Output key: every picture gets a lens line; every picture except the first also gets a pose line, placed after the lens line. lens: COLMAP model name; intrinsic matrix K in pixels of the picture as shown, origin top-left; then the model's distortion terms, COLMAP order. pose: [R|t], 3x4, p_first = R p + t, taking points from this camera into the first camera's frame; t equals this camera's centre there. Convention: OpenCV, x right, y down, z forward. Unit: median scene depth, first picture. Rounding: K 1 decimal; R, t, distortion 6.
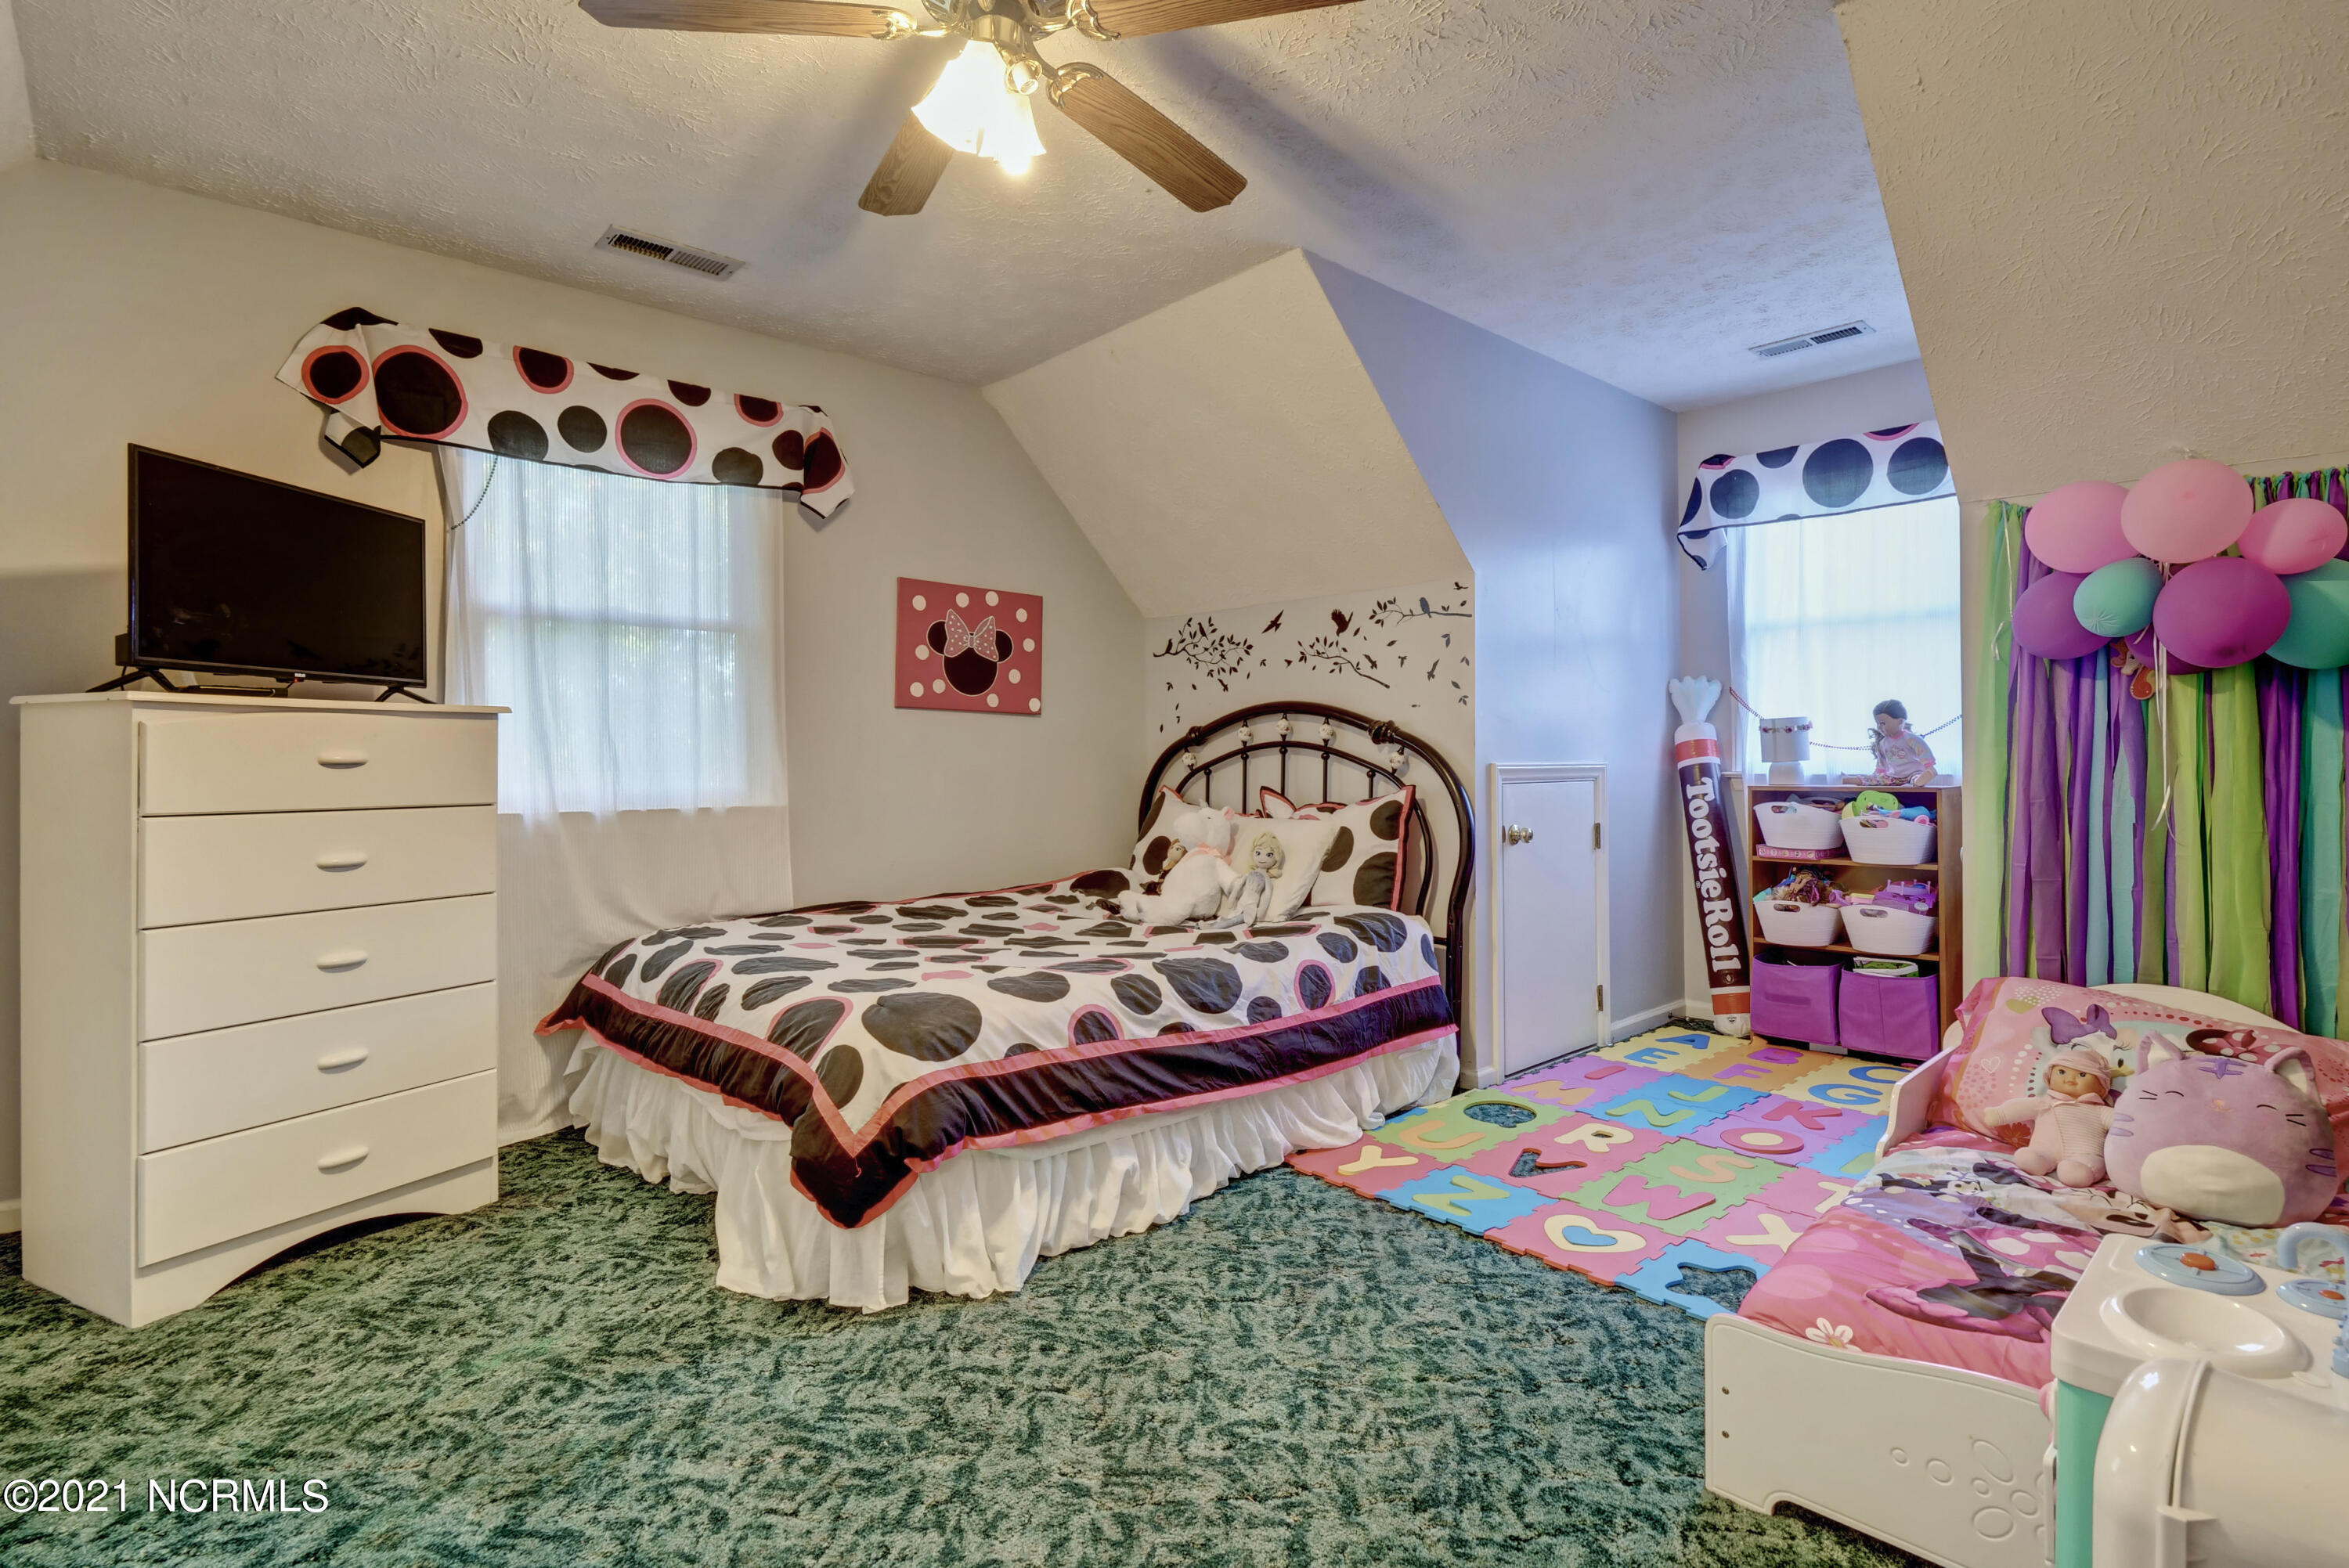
lens RADIAL K [[1151.6, 0, 1169.8], [0, 1151.6, 761.5], [0, 0, 1]] dist [-0.009394, -0.002817]
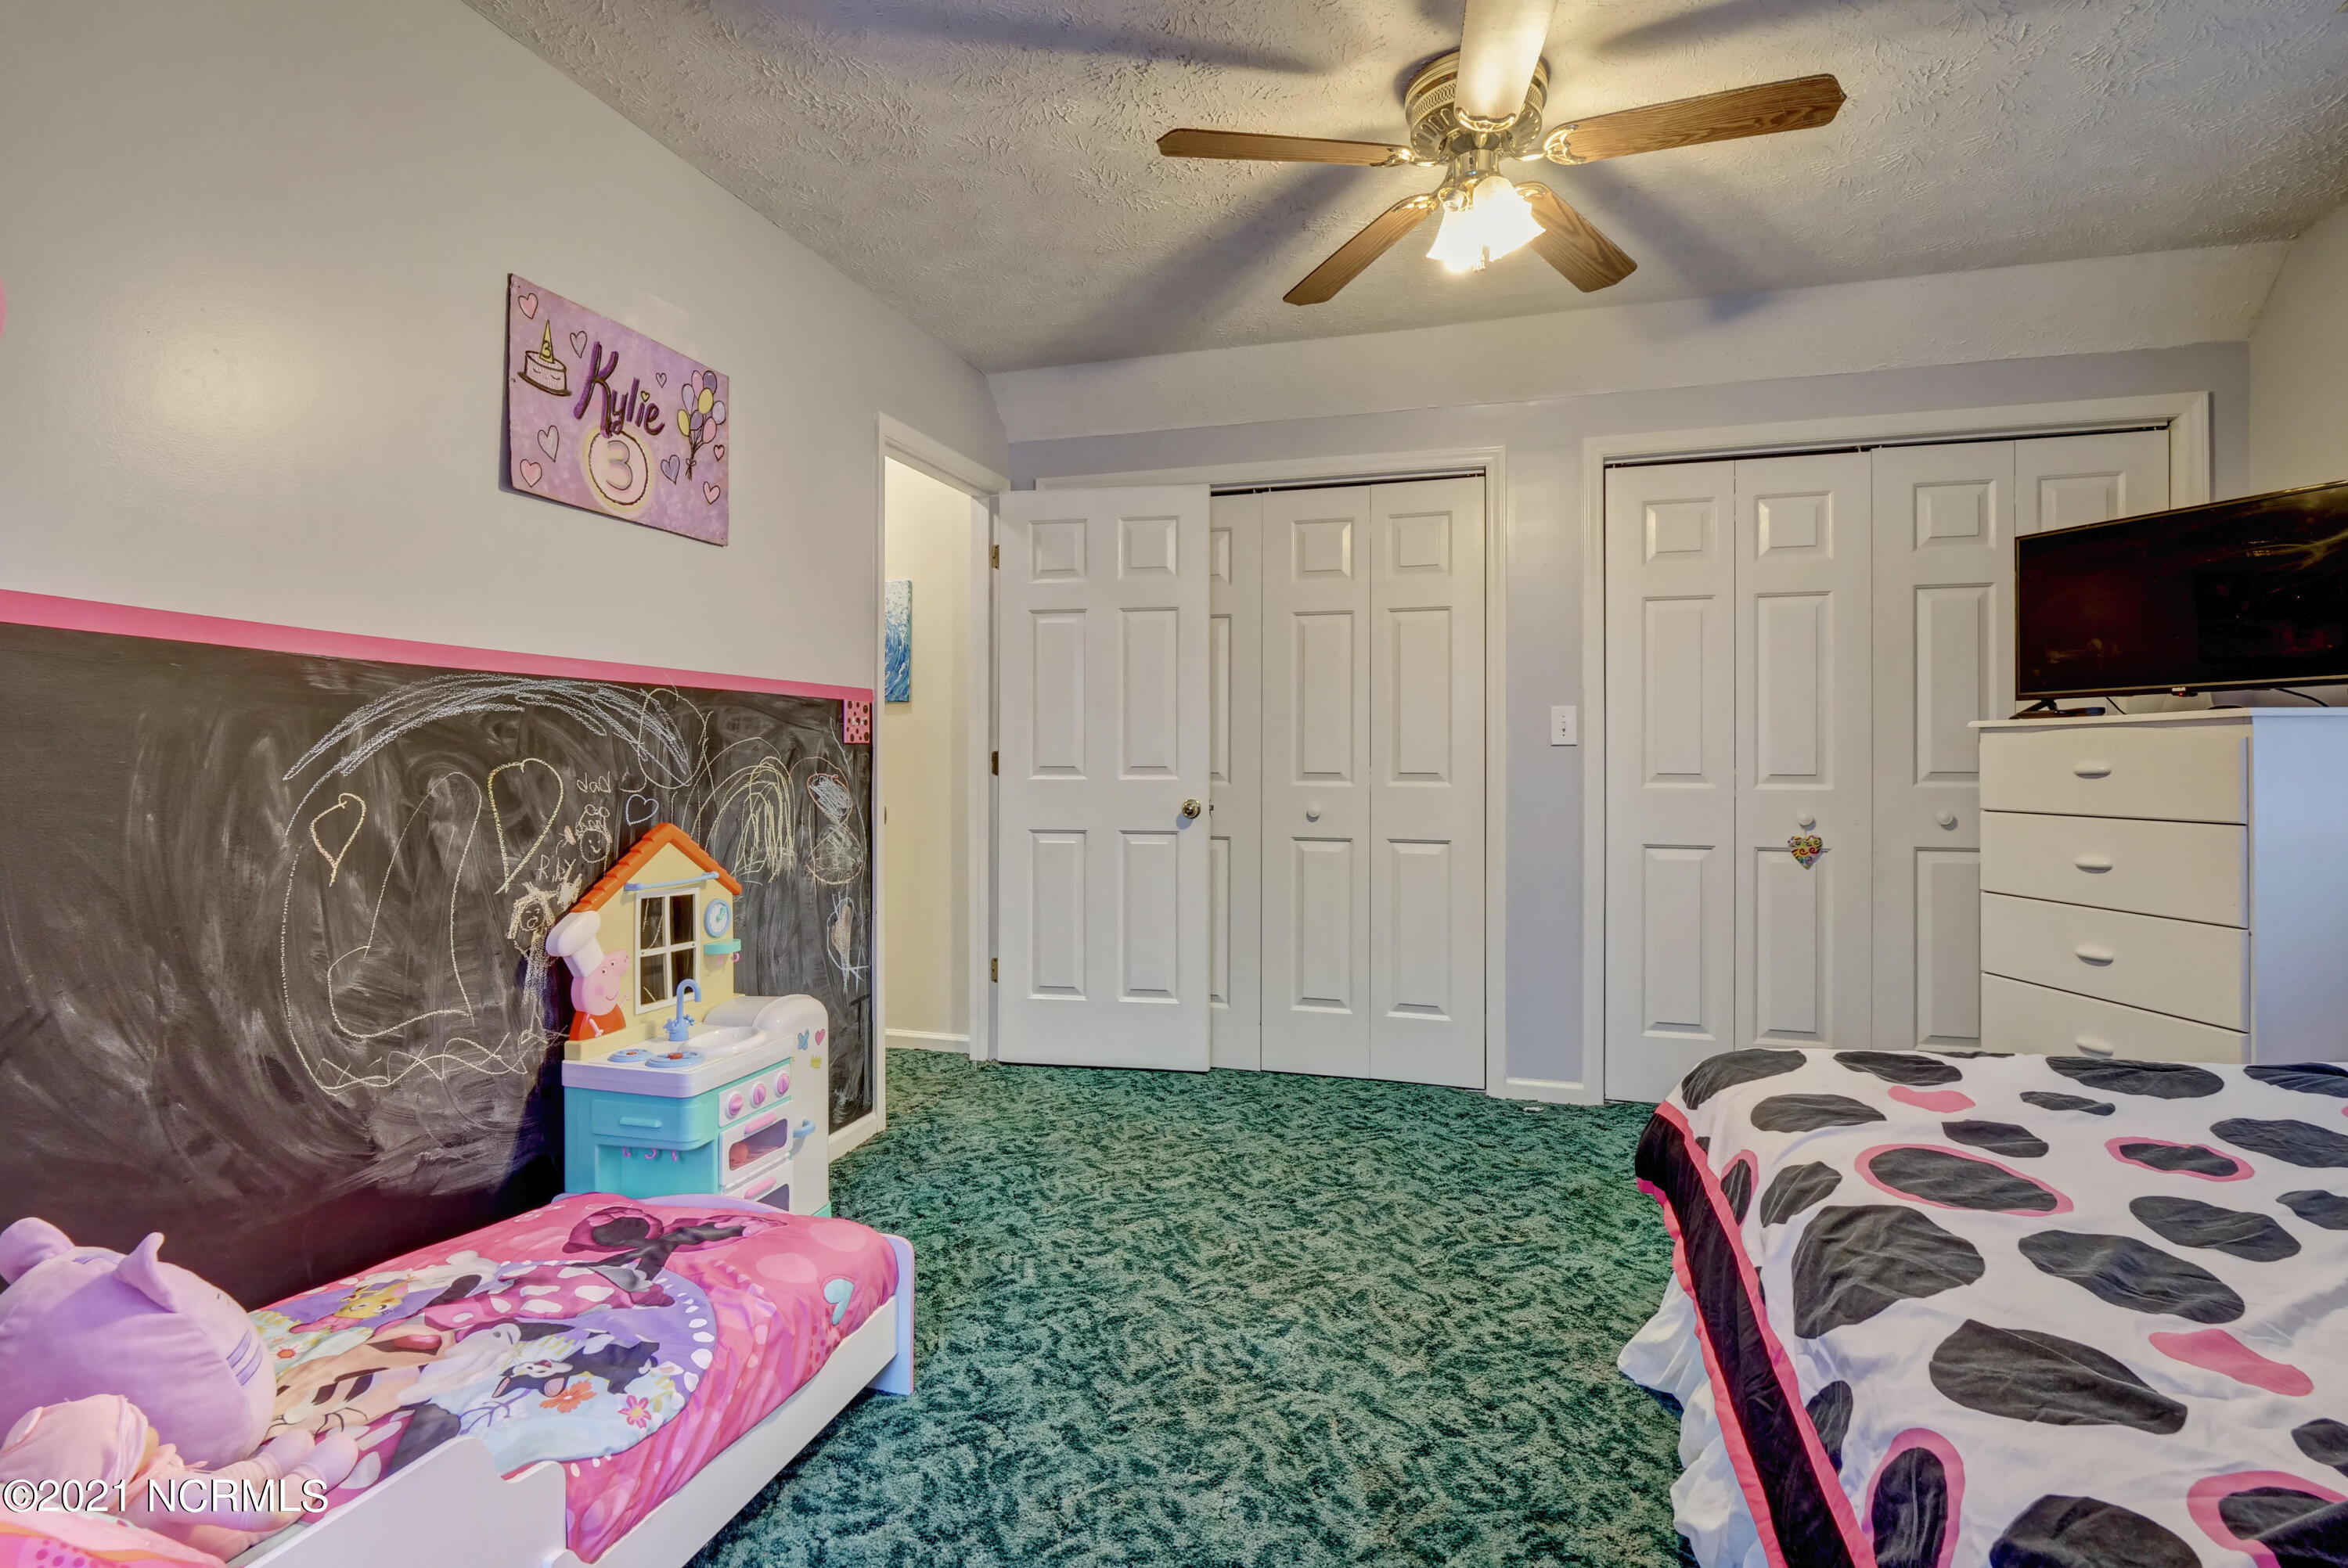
lens RADIAL K [[1151.1, 0, 1198.6], [0, 1151.1, 766.8], [0, 0, 1]] dist [-0.009394, -0.002817]
pose [[-0.846281, 0.004291, -0.532720, 0.774258], [-0.002597, 0.999922, 0.012180, -0.023463], [0.532731, 0.011692, -0.846204, 1.967671]]
